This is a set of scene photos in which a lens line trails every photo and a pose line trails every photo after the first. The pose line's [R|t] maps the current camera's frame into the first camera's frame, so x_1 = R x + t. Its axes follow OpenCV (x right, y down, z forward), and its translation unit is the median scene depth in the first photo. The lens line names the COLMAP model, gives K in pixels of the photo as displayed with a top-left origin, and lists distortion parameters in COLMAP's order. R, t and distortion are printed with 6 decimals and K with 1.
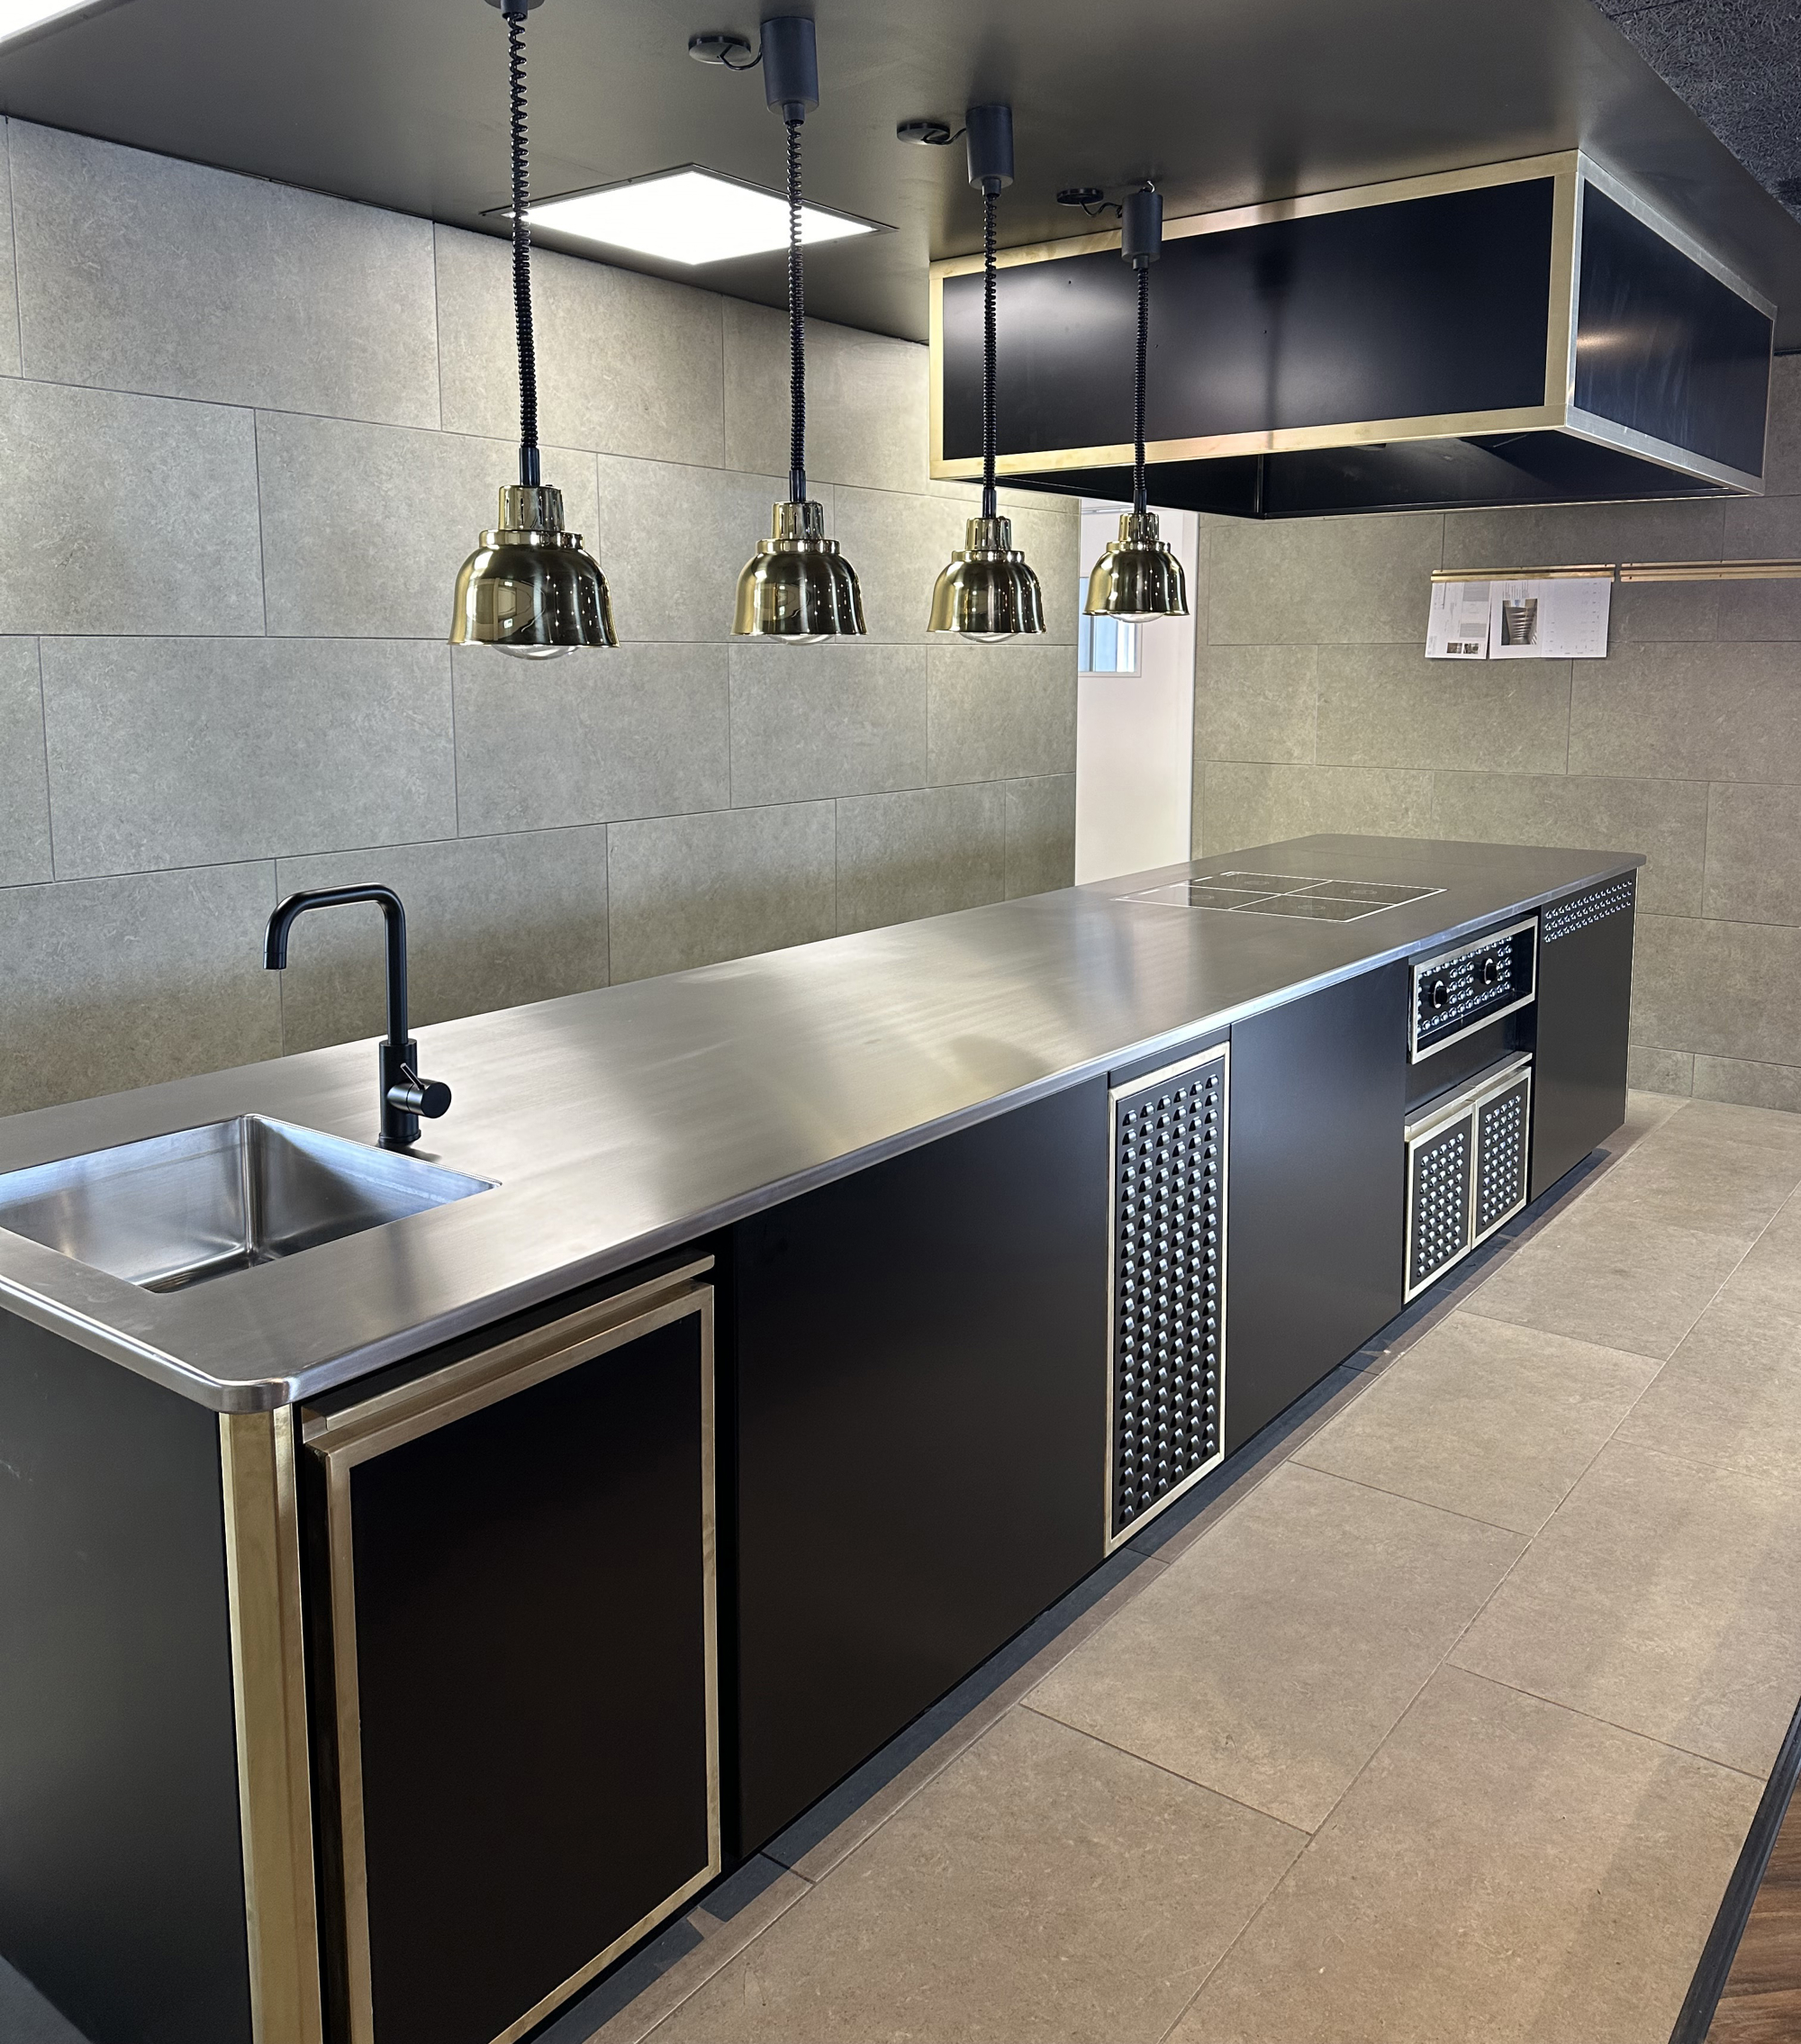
lens RADIAL K [[1655.6, 0, 899.9], [0, 1655.6, 862.9], [0, 0, 1]] dist [0.160129, -0.285777]
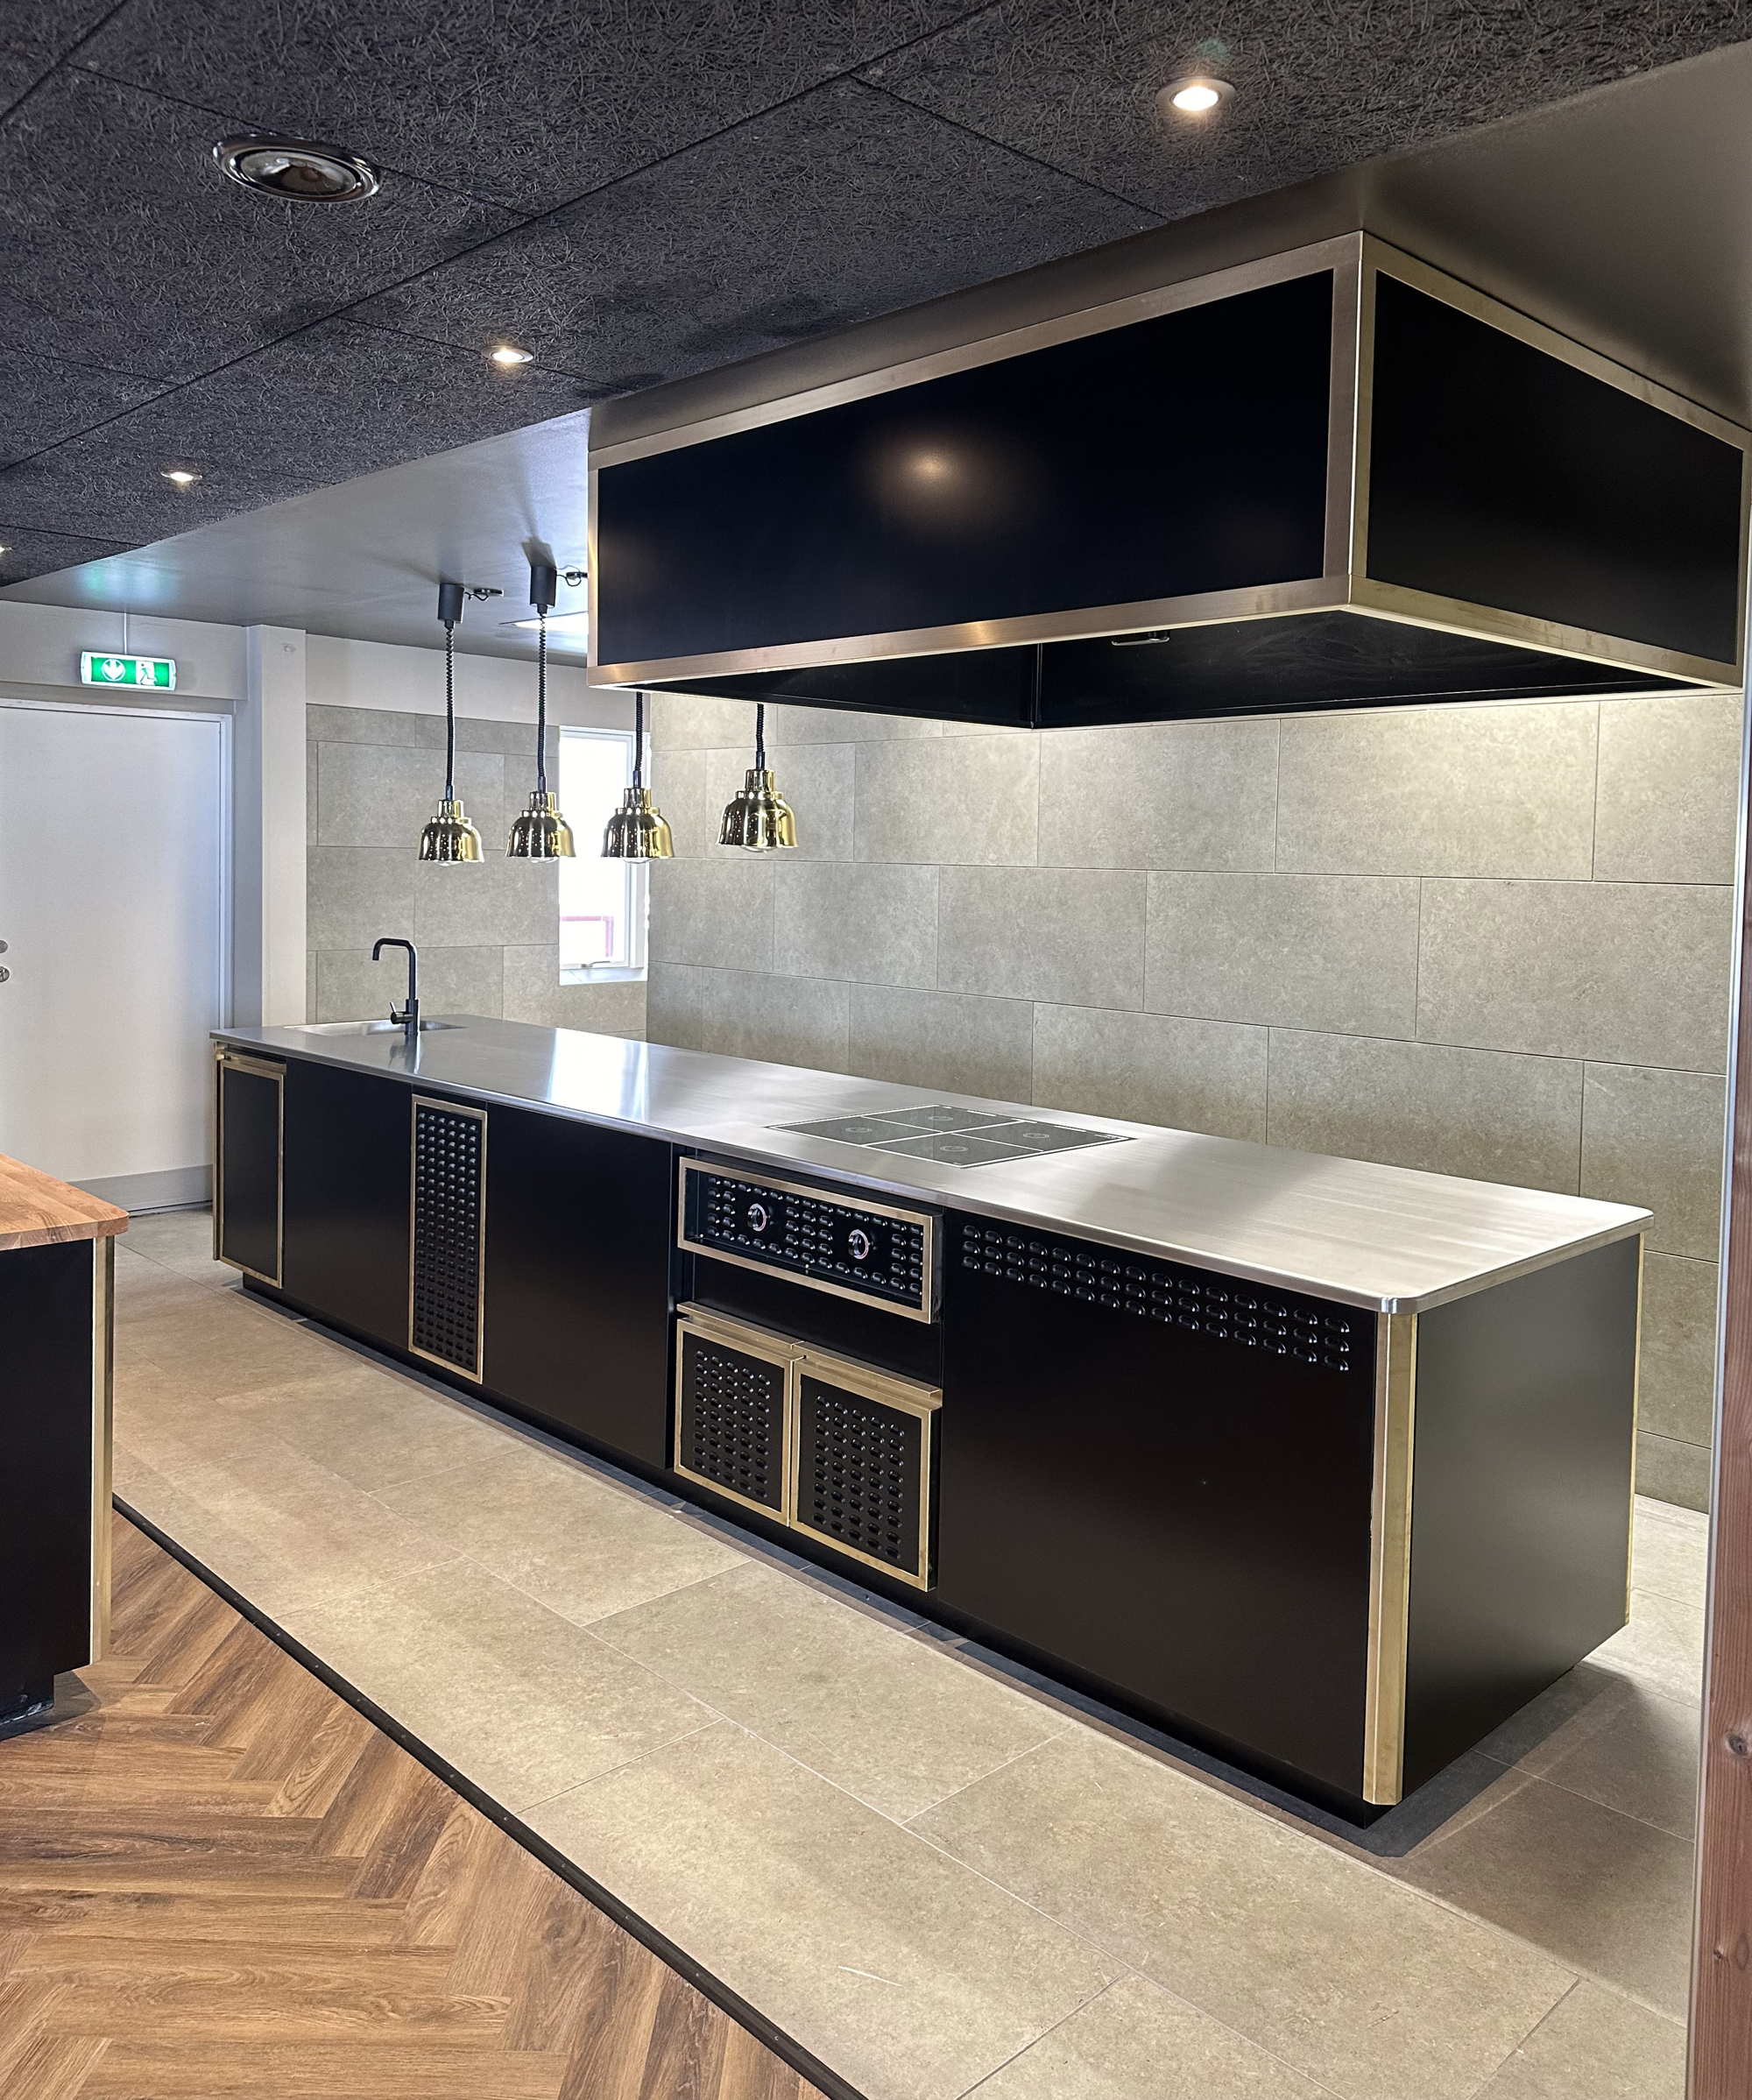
lens RADIAL K [[1609.1, 0, 870.1], [0, 1609.1, 908.0], [0, 0, 1]] dist [0.070622, -0.077606]
pose [[-0.154448, 0.031678, -0.987493, 1.118438], [-0.143822, 0.988119, 0.054193, -0.149143], [0.977477, 0.150393, -0.148057, 1.048825]]
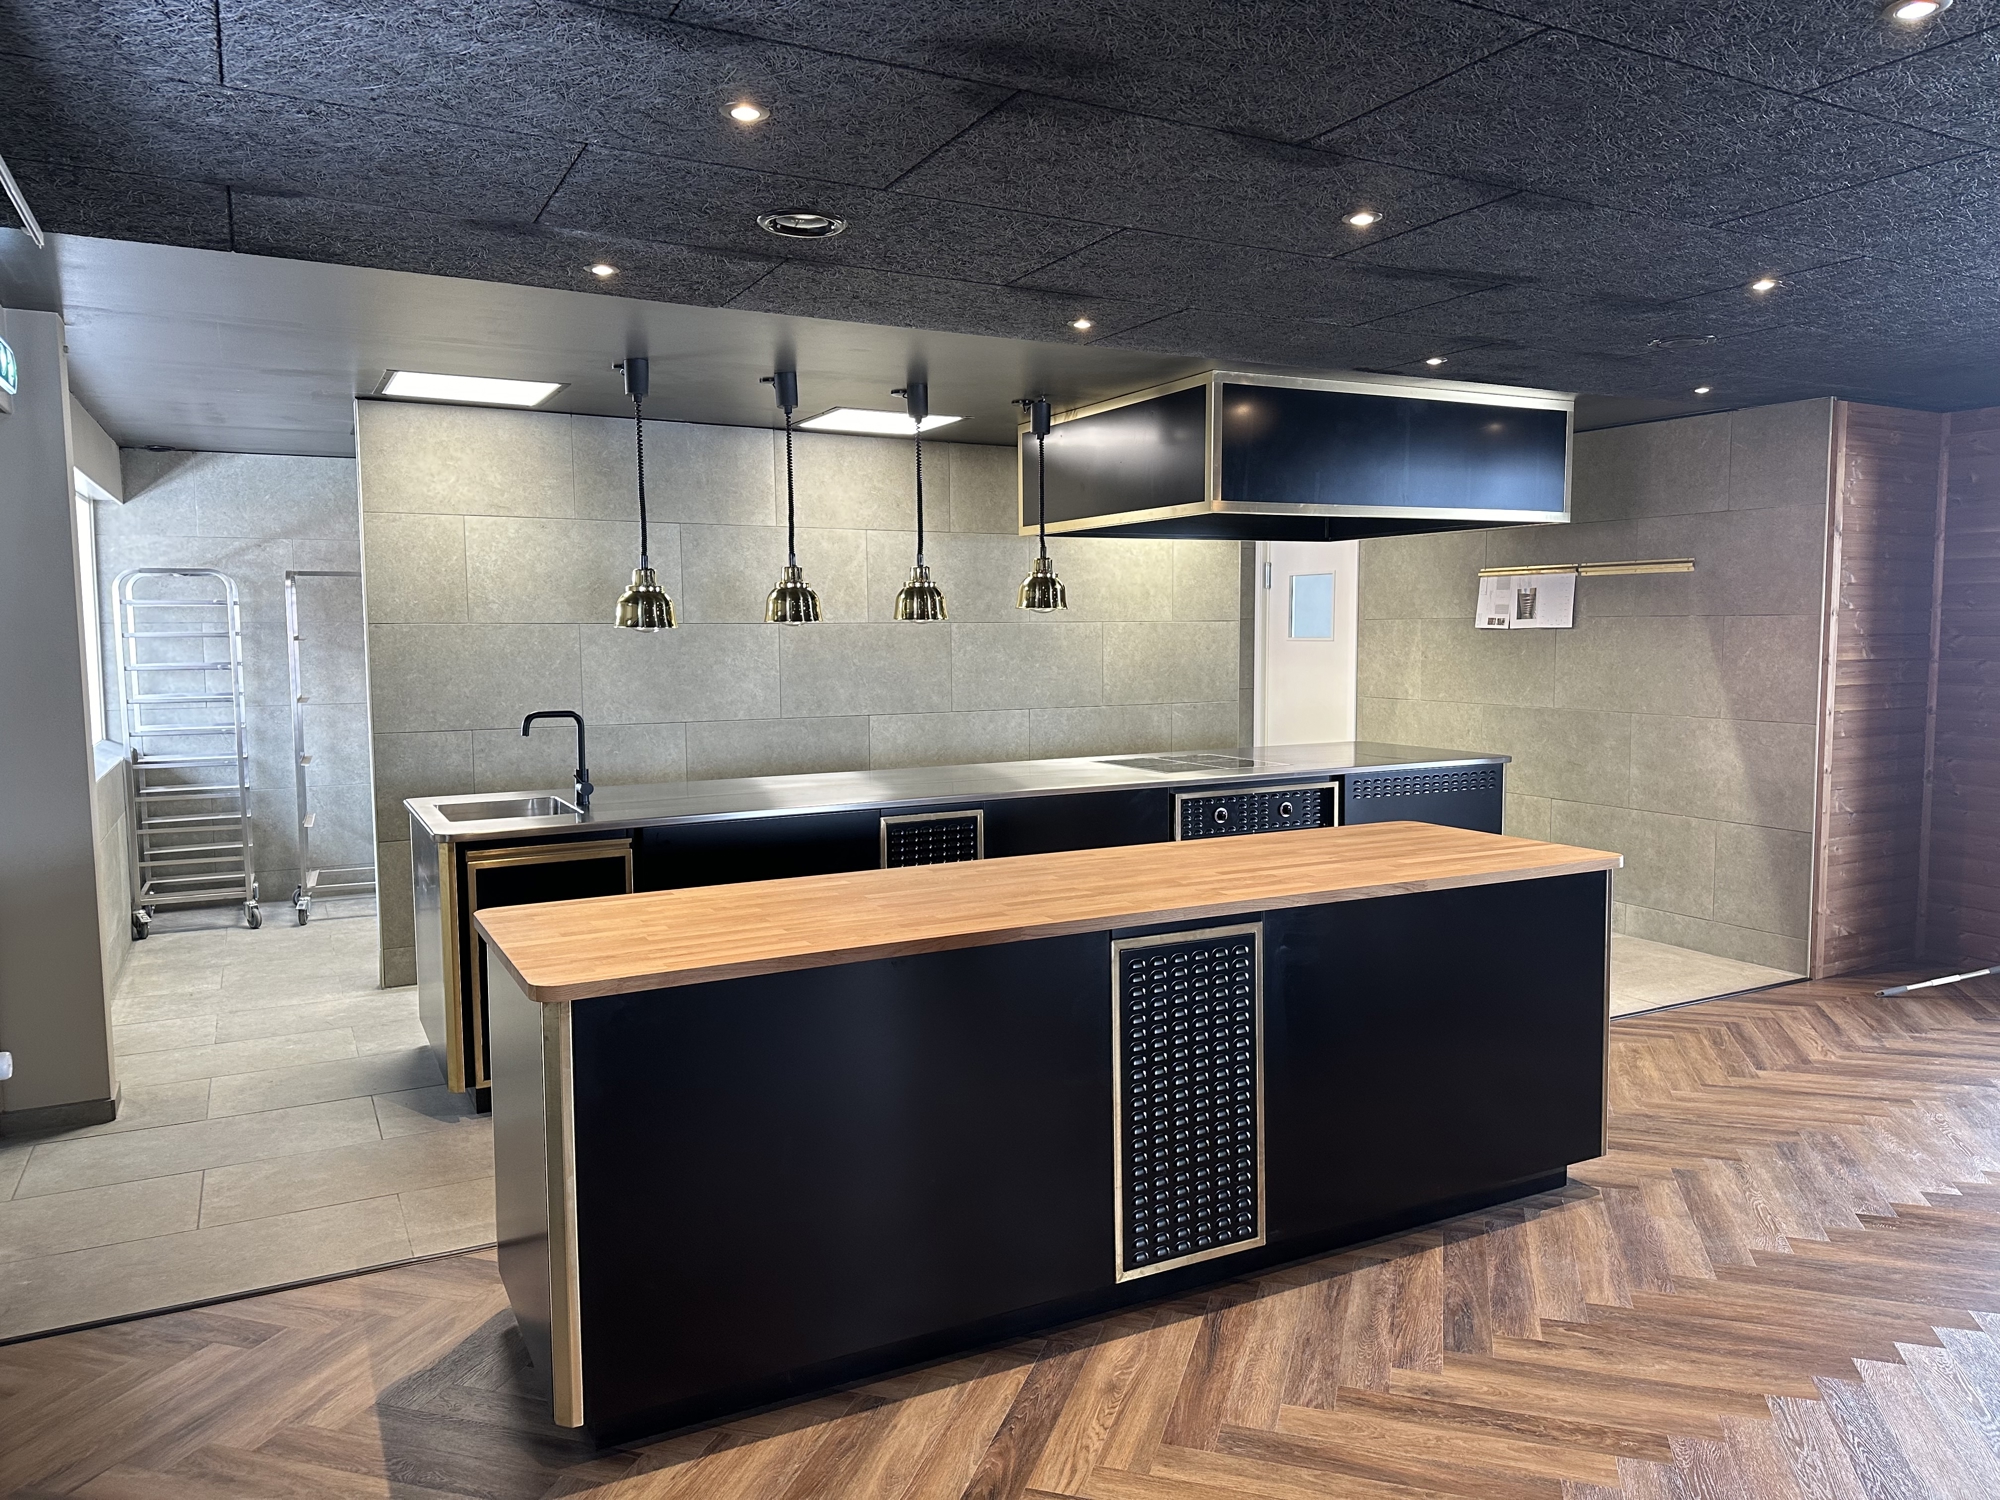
lens RADIAL K [[1370.5, 0, 1000.0], [0, 1370.5, 750.0], [0, 0, 1]] dist [0.186119, -0.284476]
pose [[0.907839, 0.032641, -0.418047, 0.641006], [-0.046770, 0.998627, -0.023593, 0.047925], [0.416703, 0.040971, 0.908119, -0.405042]]
